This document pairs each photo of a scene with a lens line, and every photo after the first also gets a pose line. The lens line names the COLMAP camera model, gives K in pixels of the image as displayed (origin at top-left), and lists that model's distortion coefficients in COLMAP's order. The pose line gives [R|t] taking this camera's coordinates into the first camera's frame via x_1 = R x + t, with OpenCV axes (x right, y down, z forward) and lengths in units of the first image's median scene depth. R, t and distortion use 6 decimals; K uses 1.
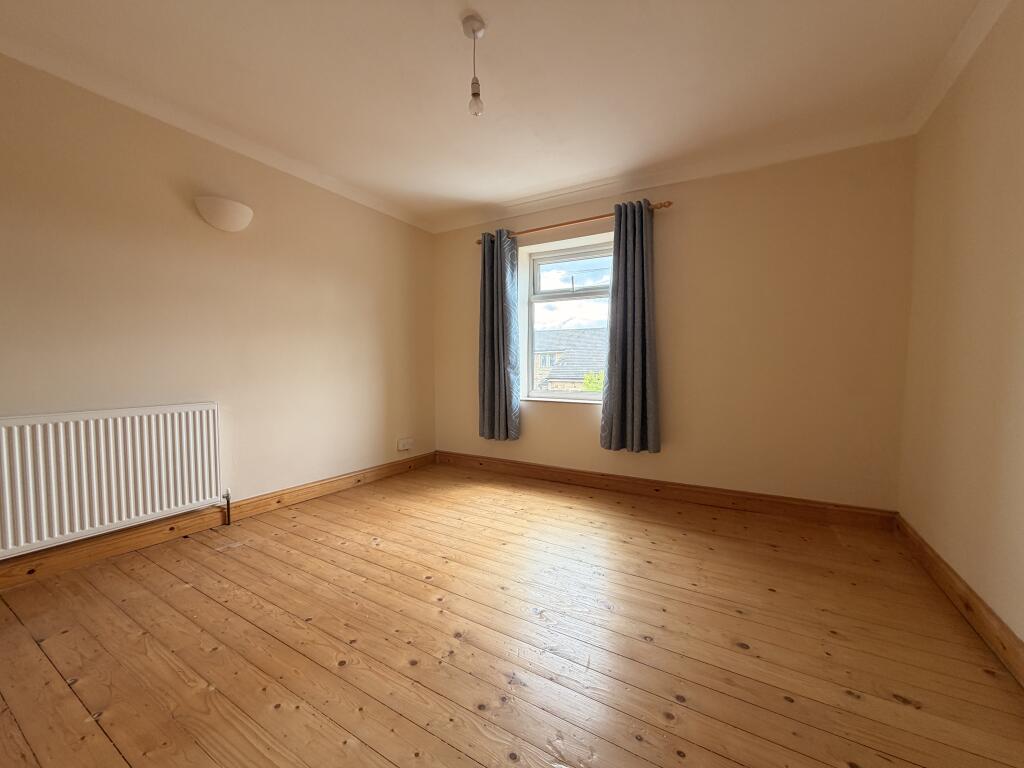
lens RADIAL K [[410.0, 0, 508.5], [0, 410.0, 384.3], [0, 0, 1]] dist [-0.000412, 0.000283]
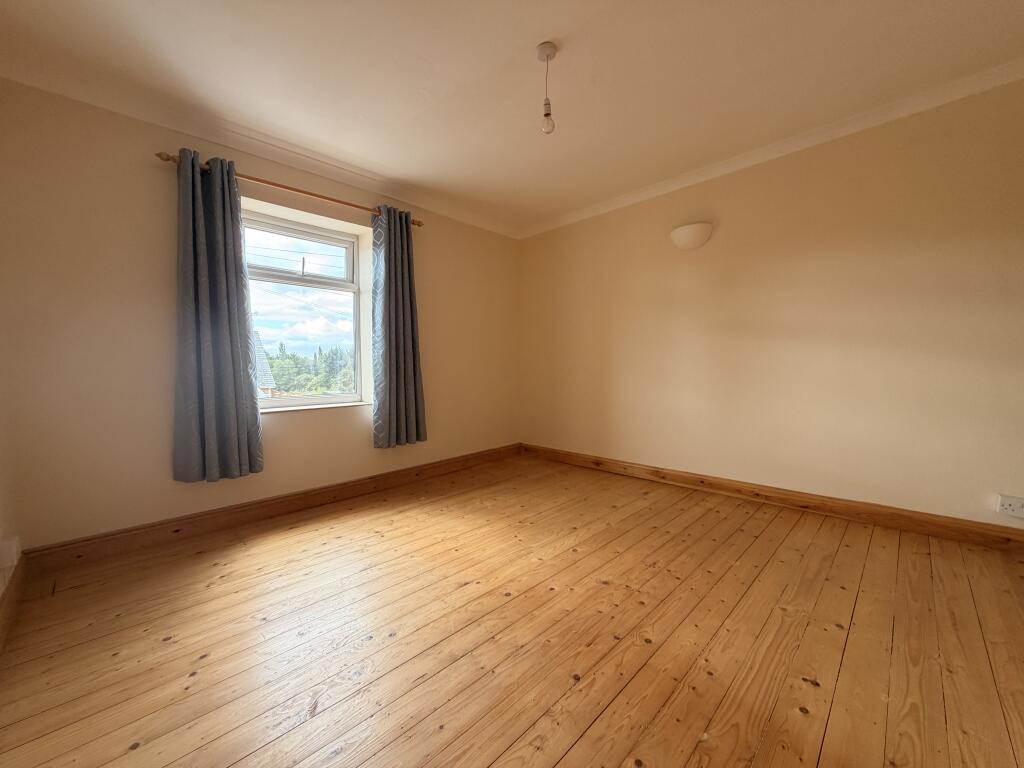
lens RADIAL K [[414.1, 0, 512.4], [0, 414.1, 379.6], [0, 0, 1]] dist [-0.003226, -0.000246]
pose [[0.227539, -0.038491, 0.973008, -0.758067], [0.060562, 0.997843, 0.025311, -0.015329], [-0.971884, 0.053169, 0.229379, 0.542406]]
